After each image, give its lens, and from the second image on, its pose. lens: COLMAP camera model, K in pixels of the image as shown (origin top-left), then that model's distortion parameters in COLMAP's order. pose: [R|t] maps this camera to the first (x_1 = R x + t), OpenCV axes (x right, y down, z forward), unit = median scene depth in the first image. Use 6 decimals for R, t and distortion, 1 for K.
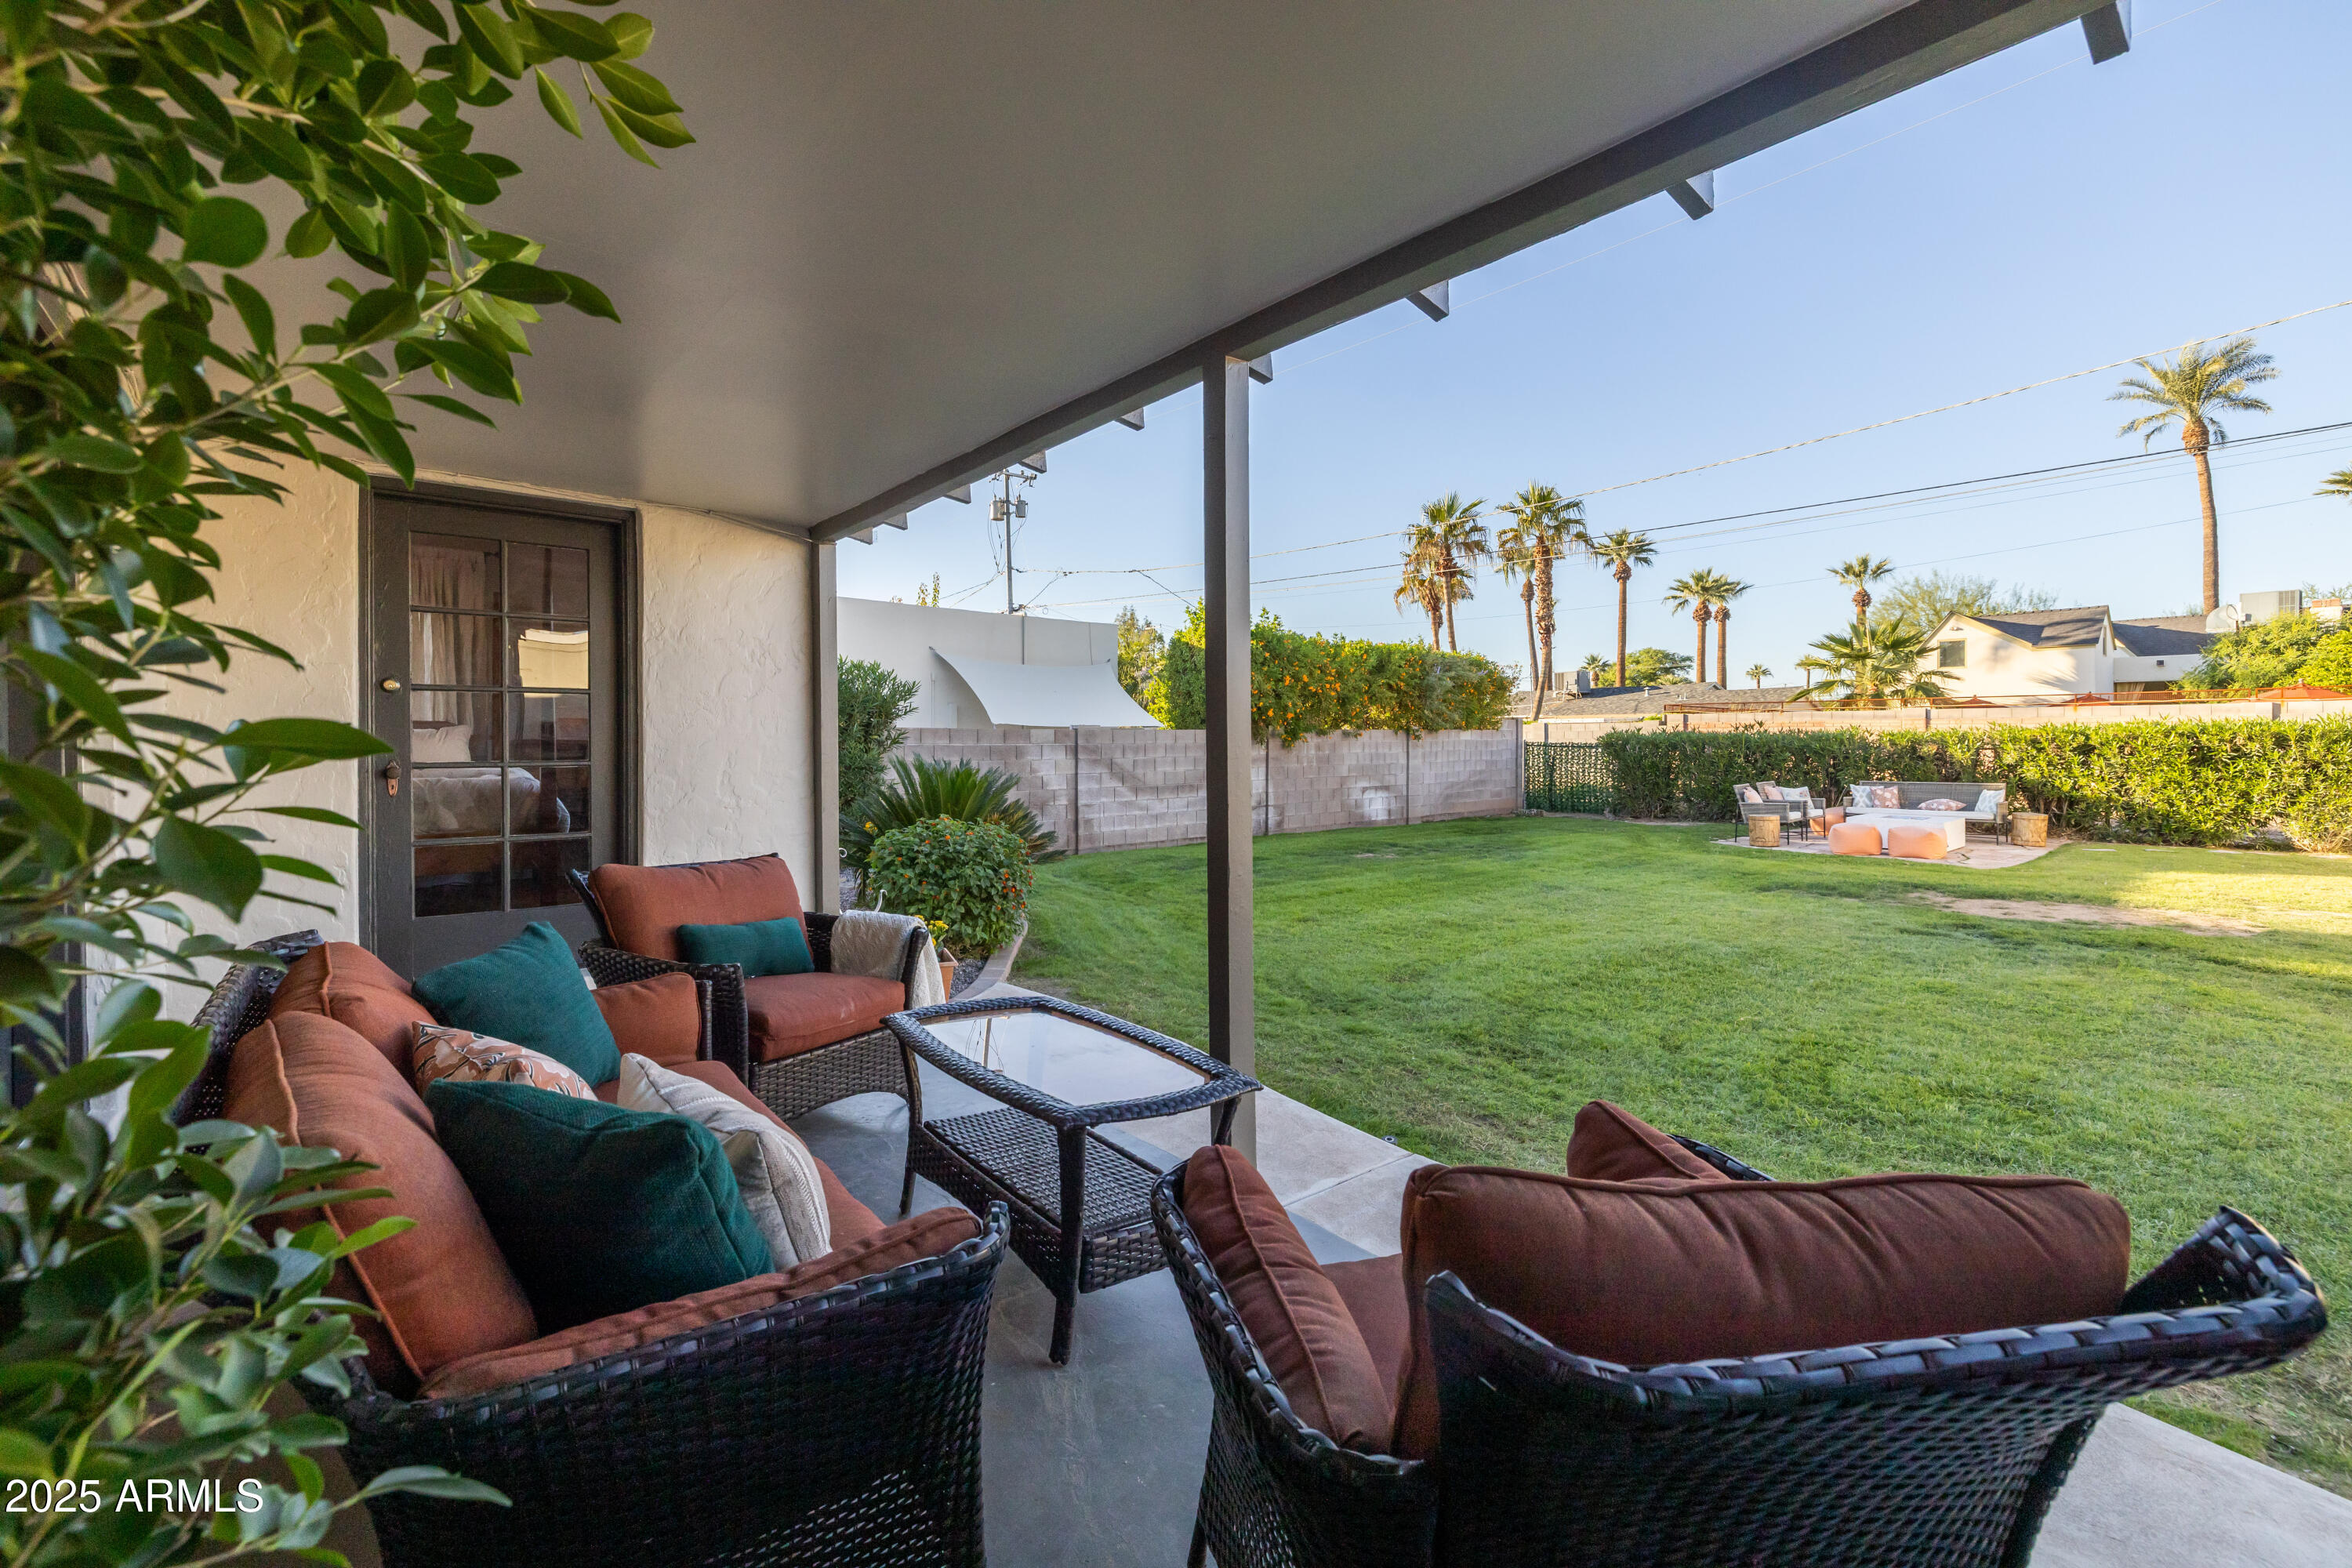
lens RADIAL K [[999.8, 0, 1154.7], [0, 999.8, 752.6], [0, 0, 1]] dist [0.000953, -0.000310]
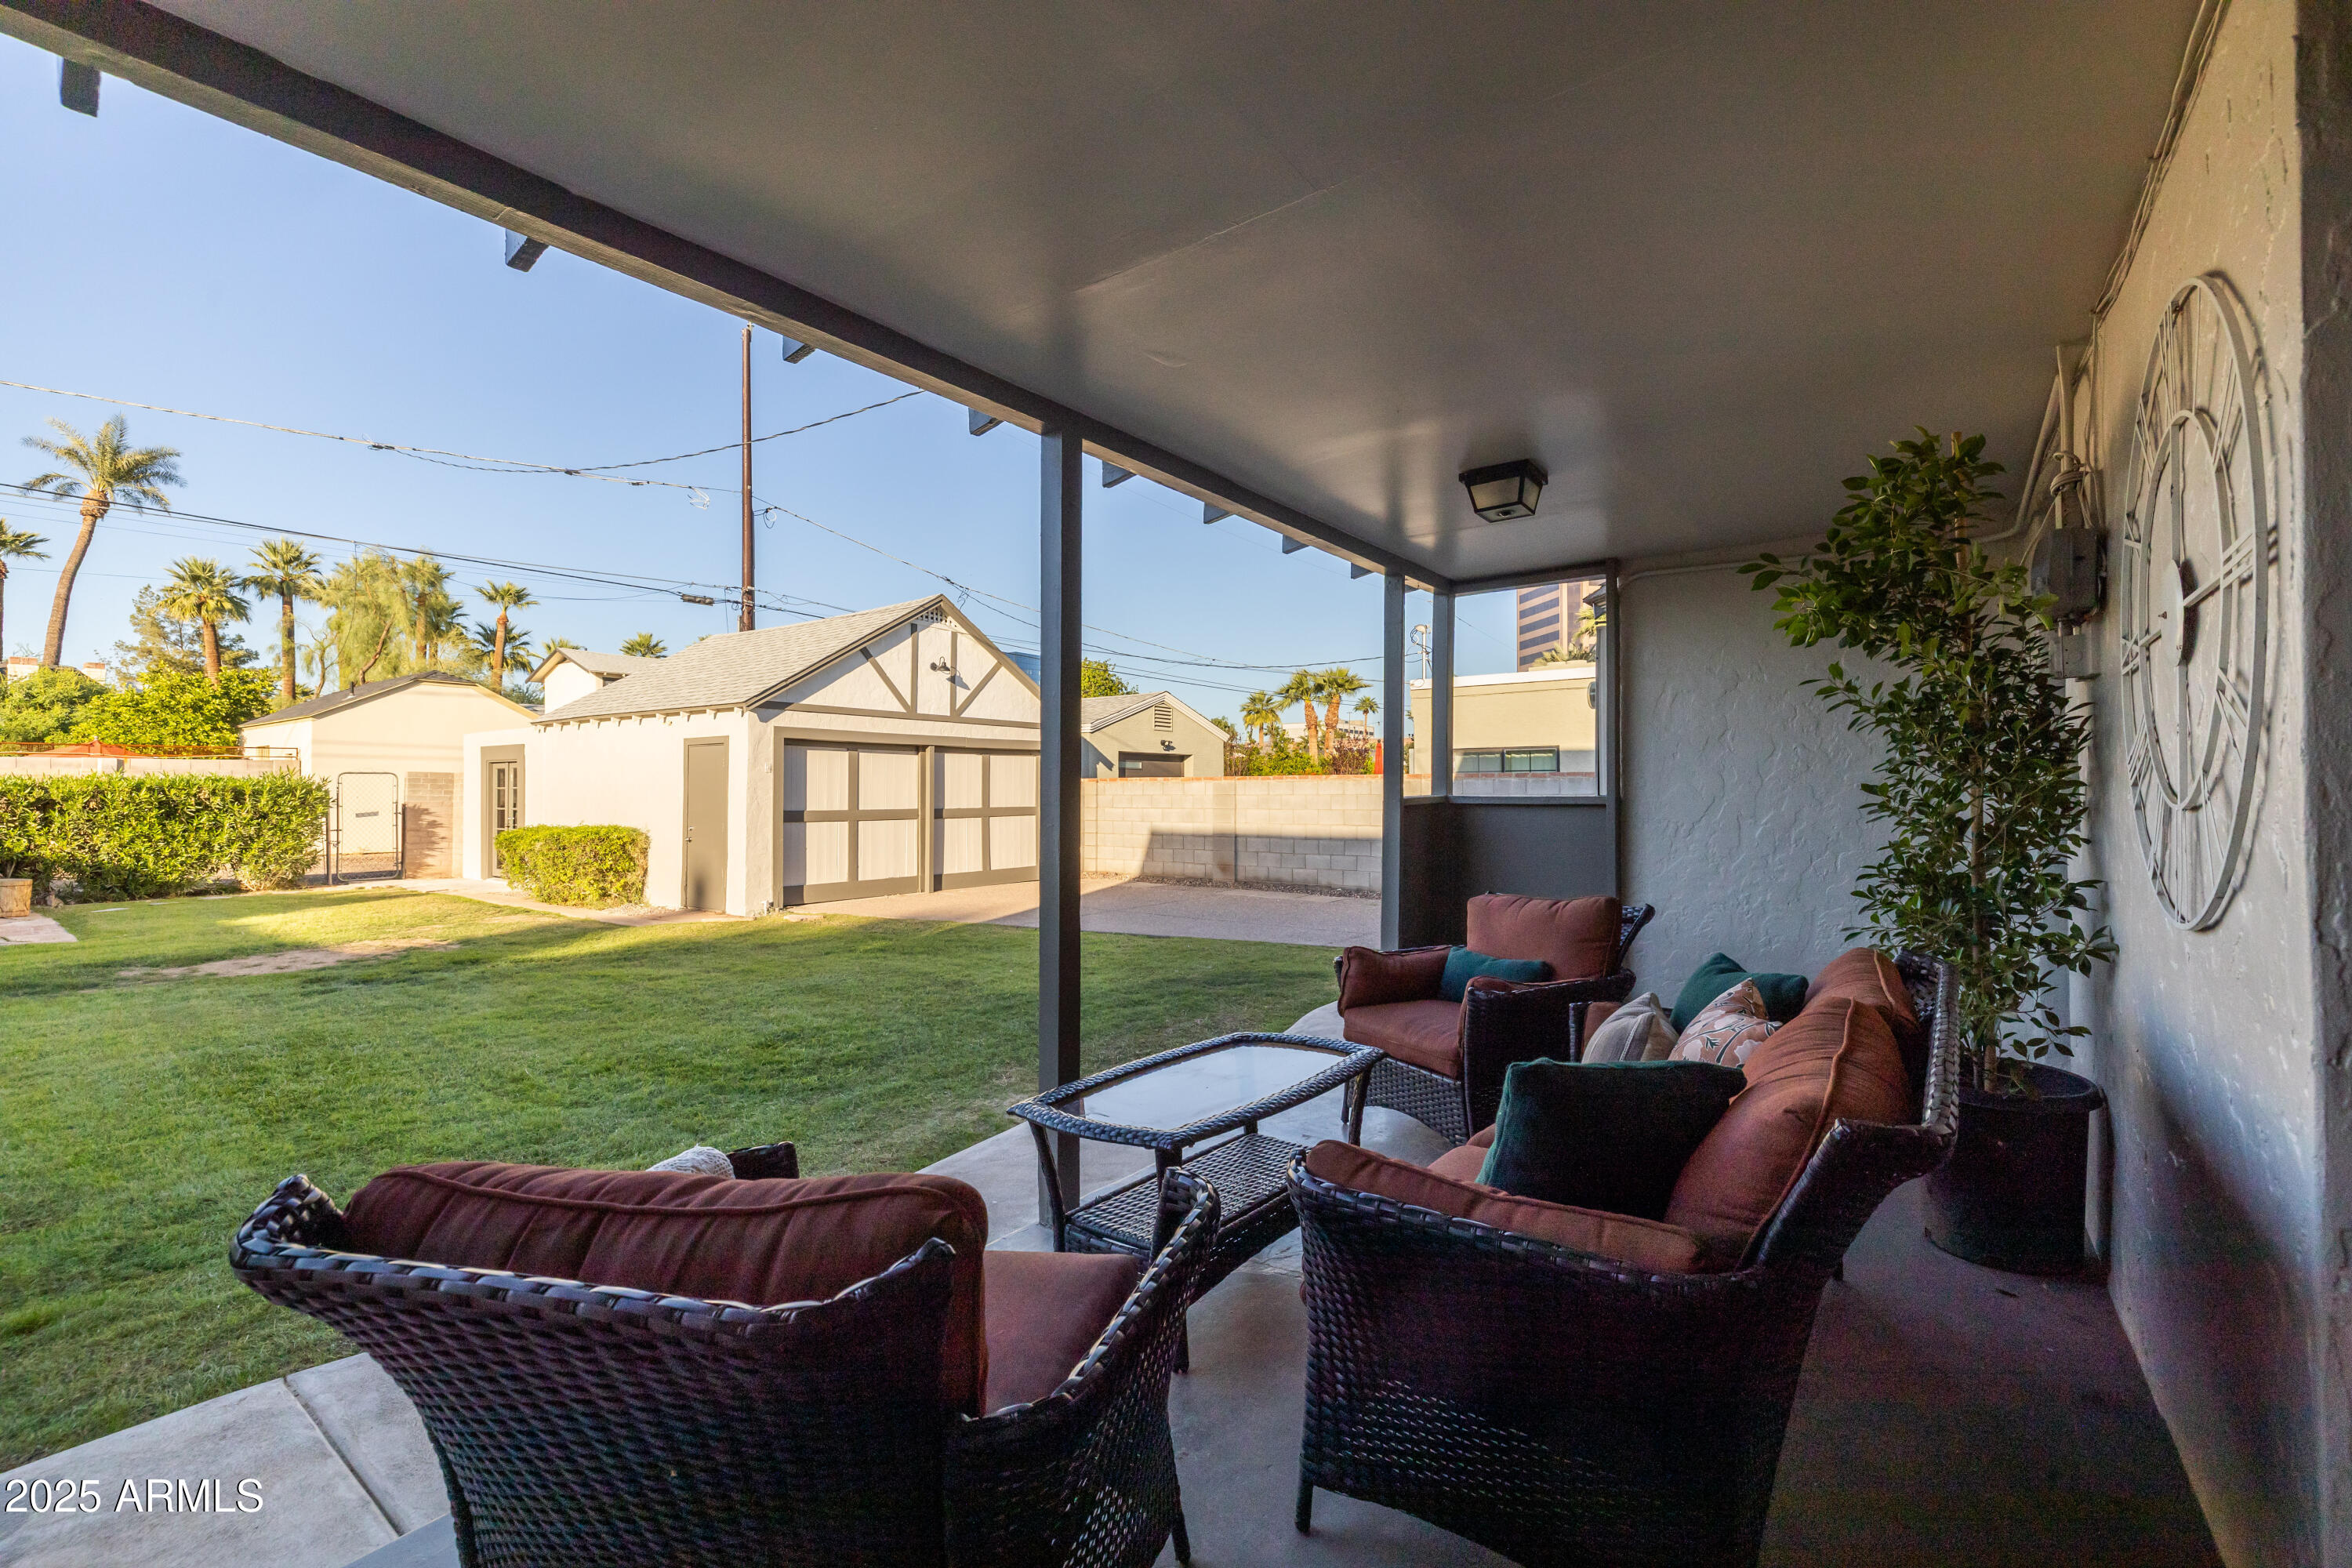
lens RADIAL K [[993.9, 0, 1169.8], [0, 993.9, 779.2], [0, 0, 1]] dist [0.000109, 0.000050]
pose [[-0.229182, 0.016459, 0.973244, -0.139894], [0.012564, 0.999824, -0.013949, -0.000598], [-0.973303, 0.009031, -0.229348, 0.161214]]
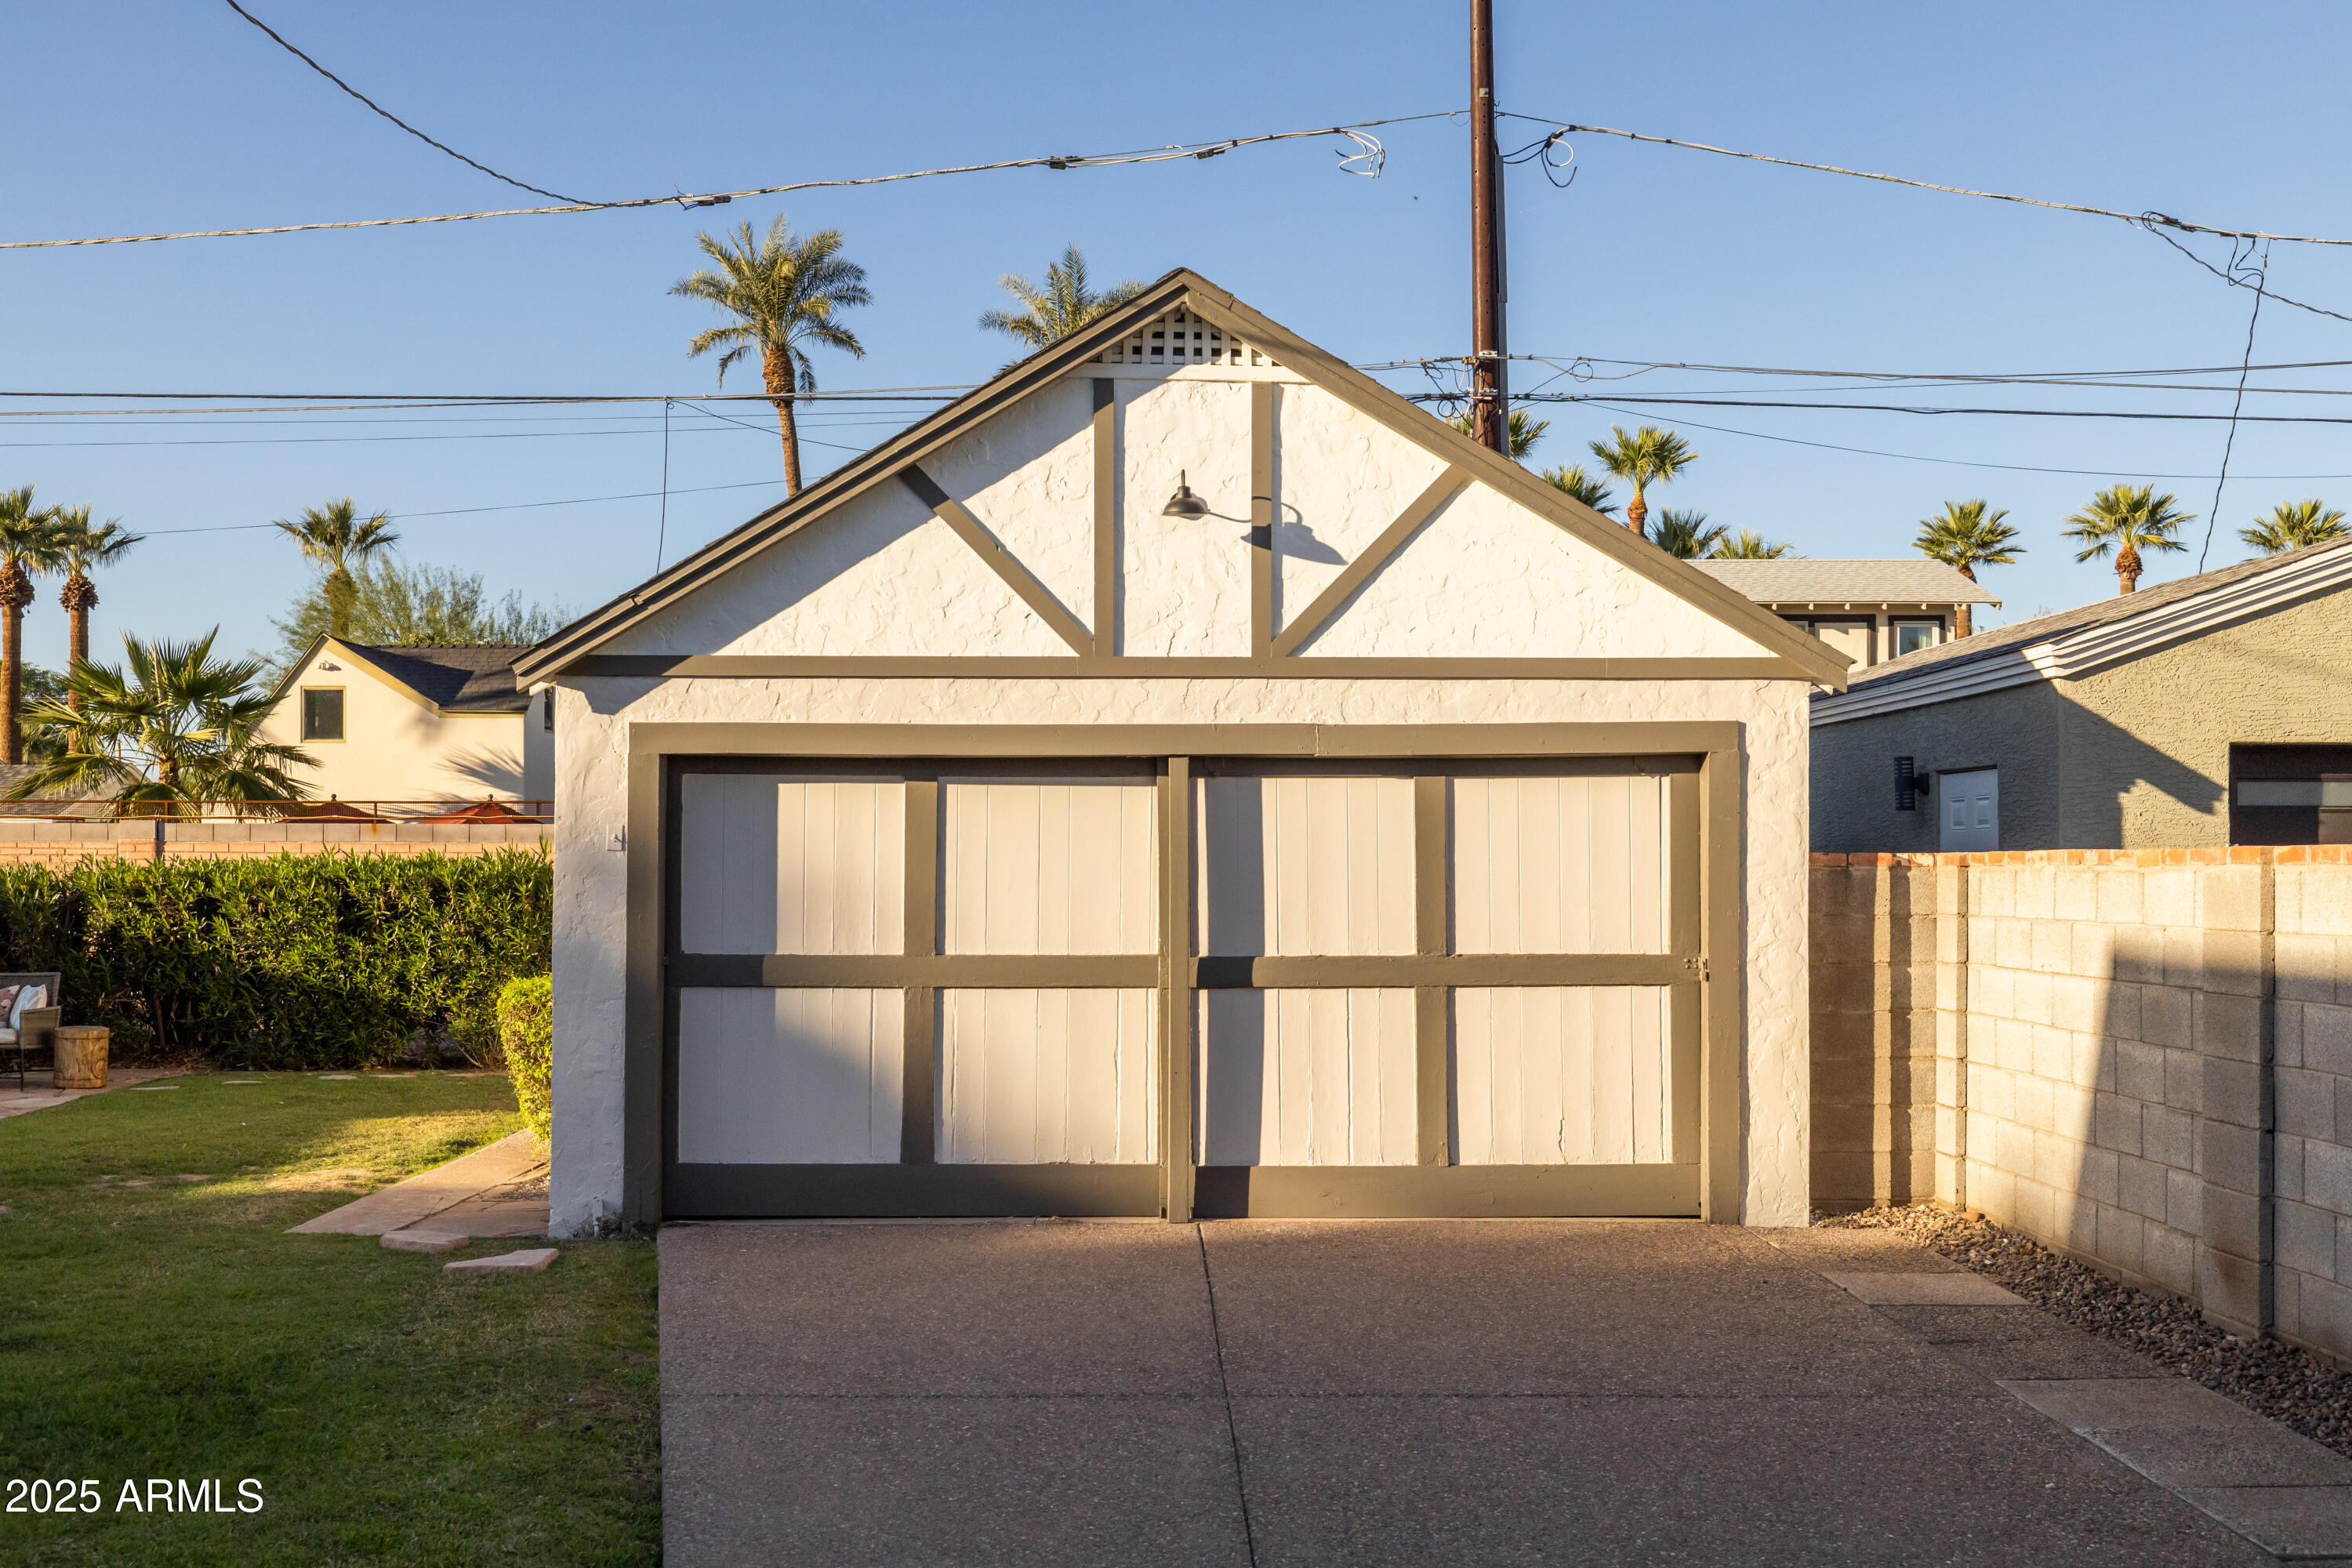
lens RADIAL K [[2345.4, 0, 1167.4], [0, 2345.4, 836.9], [0, 0, 1]] dist [-0.009774, 0.003477]
pose [[0.627446, 0.010954, 0.778583, 0.190869], [0.008350, 0.999749, -0.020794, -0.007774], [-0.778615, 0.019548, 0.627197, -0.179227]]
